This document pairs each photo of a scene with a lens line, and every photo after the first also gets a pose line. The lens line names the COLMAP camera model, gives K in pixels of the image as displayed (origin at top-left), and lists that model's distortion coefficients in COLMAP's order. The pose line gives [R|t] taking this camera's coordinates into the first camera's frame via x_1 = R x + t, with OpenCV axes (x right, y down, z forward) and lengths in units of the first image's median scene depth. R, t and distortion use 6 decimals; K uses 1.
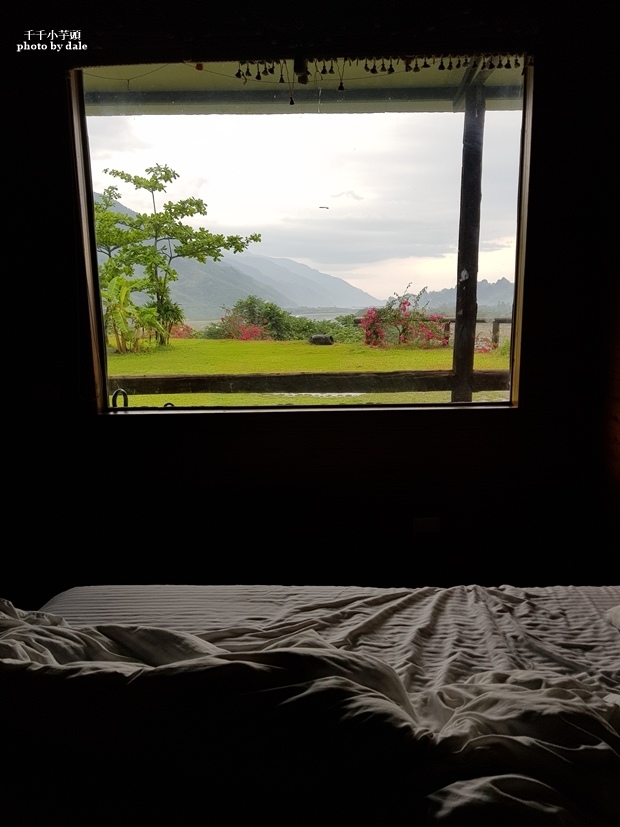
lens RADIAL K [[654.4, 0, 312.8], [0, 654.4, 430.0], [0, 0, 1]] dist [0.059160, -0.094959]
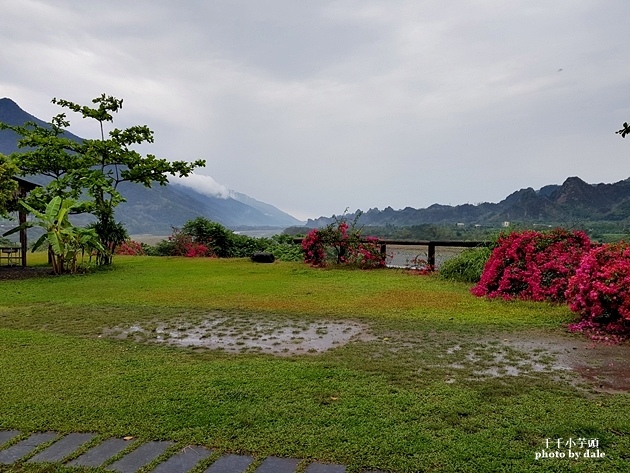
lens RADIAL K [[466.4, 0, 316.6], [0, 466.4, 235.4], [0, 0, 1]] dist [0.104612, 0.005872]
pose [[0.989543, 0.002463, 0.144220, -0.010788], [0.020967, 0.986778, -0.160713, -0.050305], [-0.142709, 0.162056, 0.976408, 0.235983]]
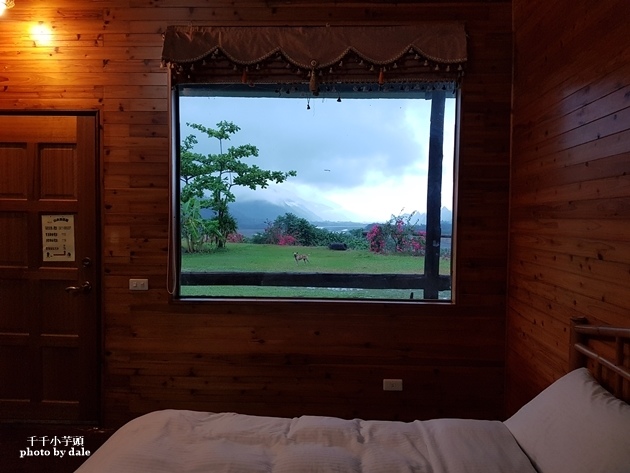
lens RADIAL K [[498.5, 0, 324.9], [0, 498.5, 232.0], [0, 0, 1]] dist [0.059160, -0.094959]
pose [[0.999491, 0.027153, -0.016763, 0.002648], [-0.029514, 0.986339, -0.162061, -0.000216], [0.012134, 0.162473, 0.986638, -0.019195]]
